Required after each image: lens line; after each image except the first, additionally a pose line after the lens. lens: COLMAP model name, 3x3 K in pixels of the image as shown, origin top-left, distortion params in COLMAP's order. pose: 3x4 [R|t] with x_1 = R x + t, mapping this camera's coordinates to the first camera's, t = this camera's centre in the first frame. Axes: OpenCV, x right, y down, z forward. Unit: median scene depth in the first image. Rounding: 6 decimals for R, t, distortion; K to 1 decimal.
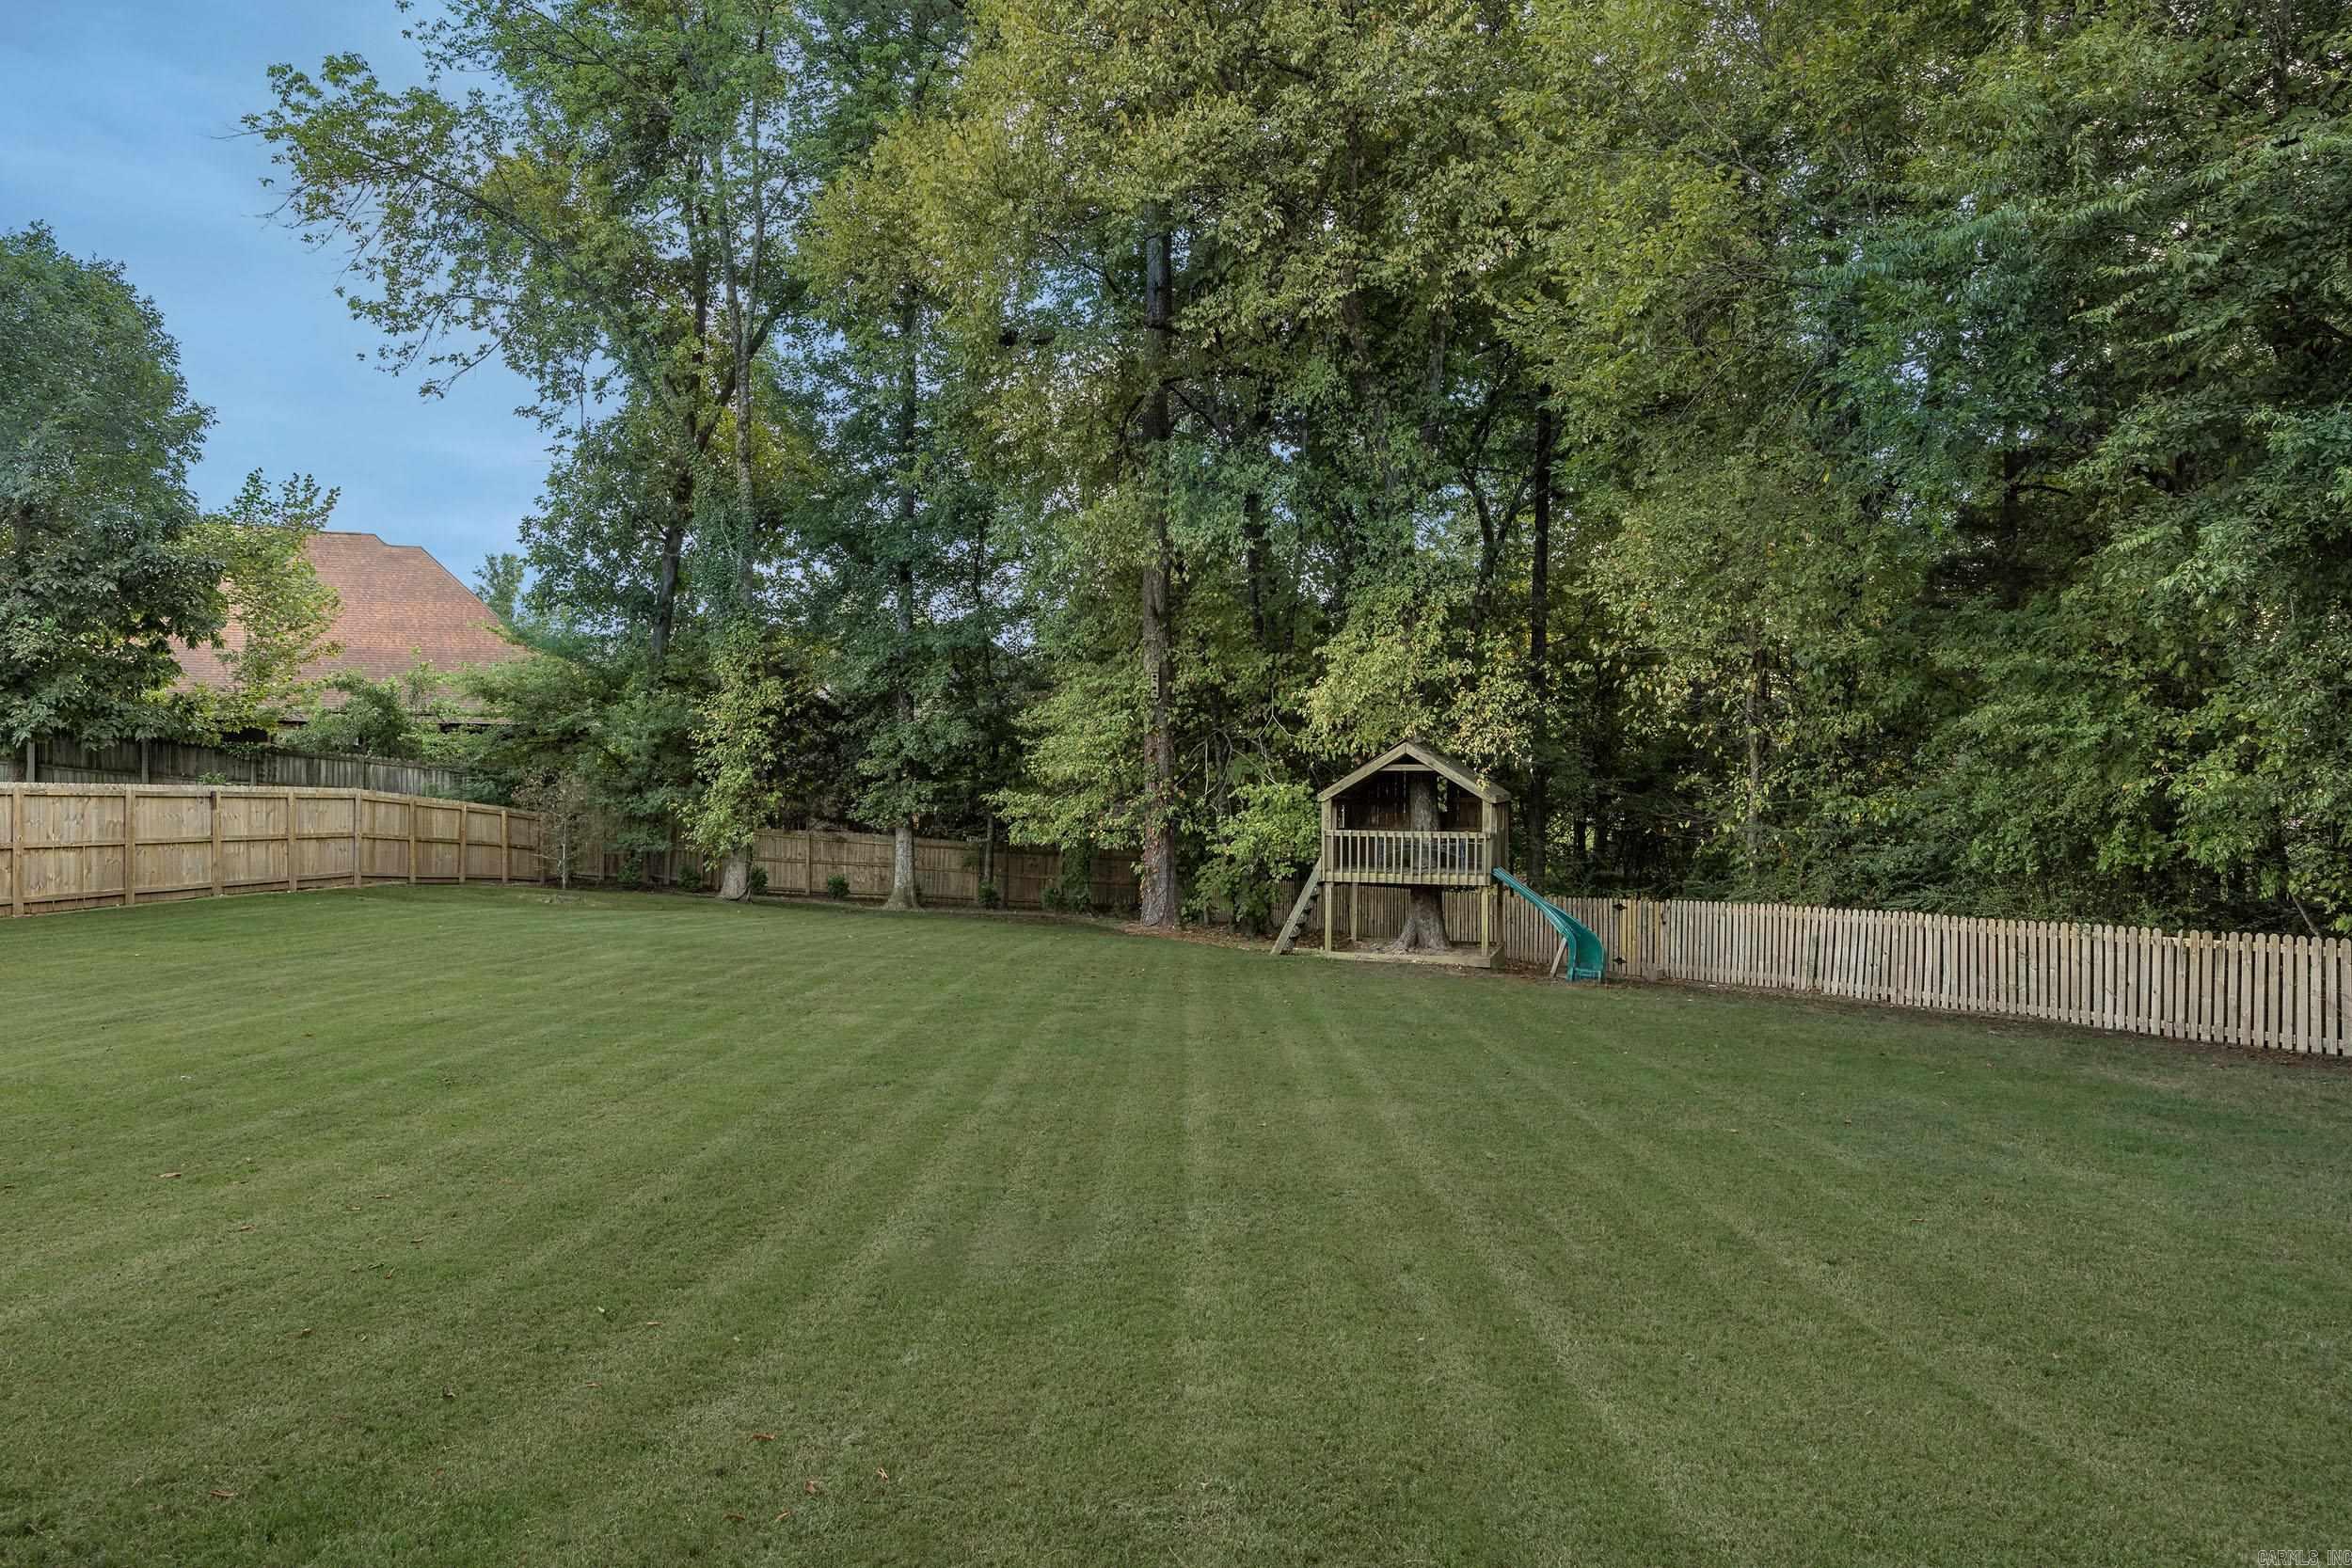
lens RADIAL K [[1561.9, 0, 1176.0], [0, 1561.9, 786.8], [0, 0, 1]] dist [-0.012167, 0.000892]
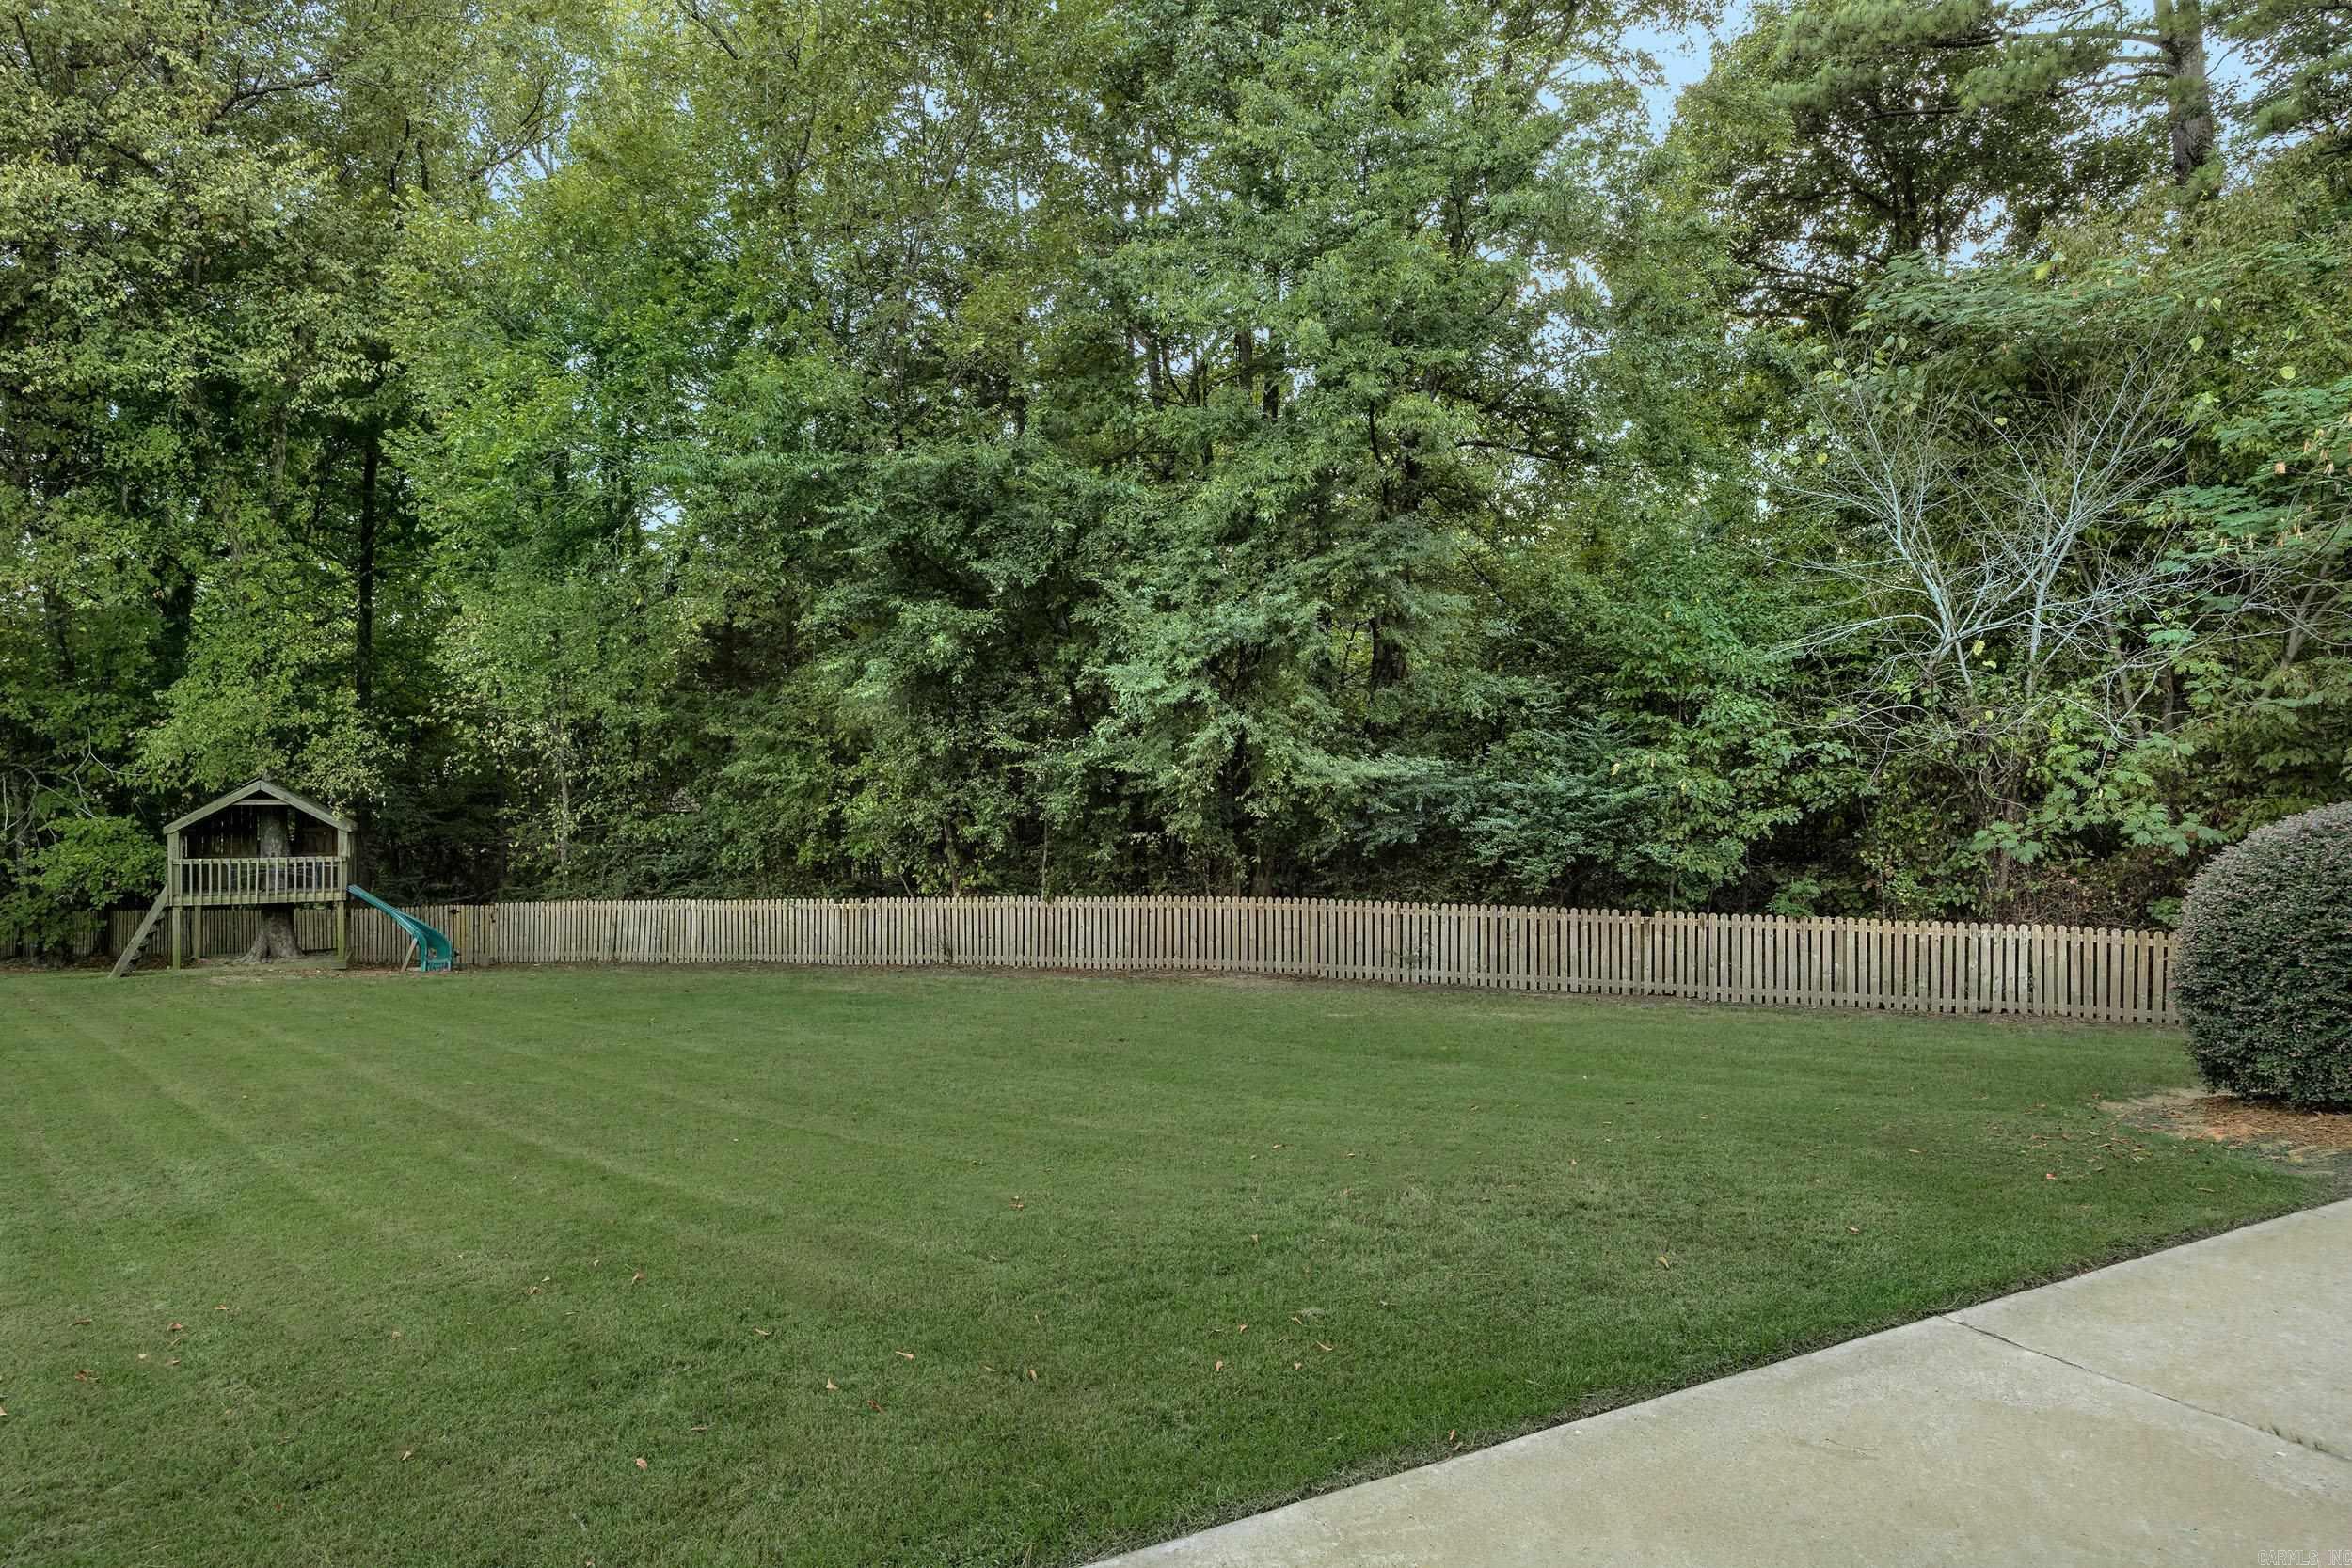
lens RADIAL K [[1221.3, 0, 1176.6], [0, 1221.3, 786.0], [0, 0, 1]] dist [-0.007793, -0.001781]
pose [[0.637655, 0.005757, 0.770301, -0.110819], [0.011201, 0.999797, -0.016744, -0.001543], [-0.770241, 0.019305, 0.637461, -0.087106]]
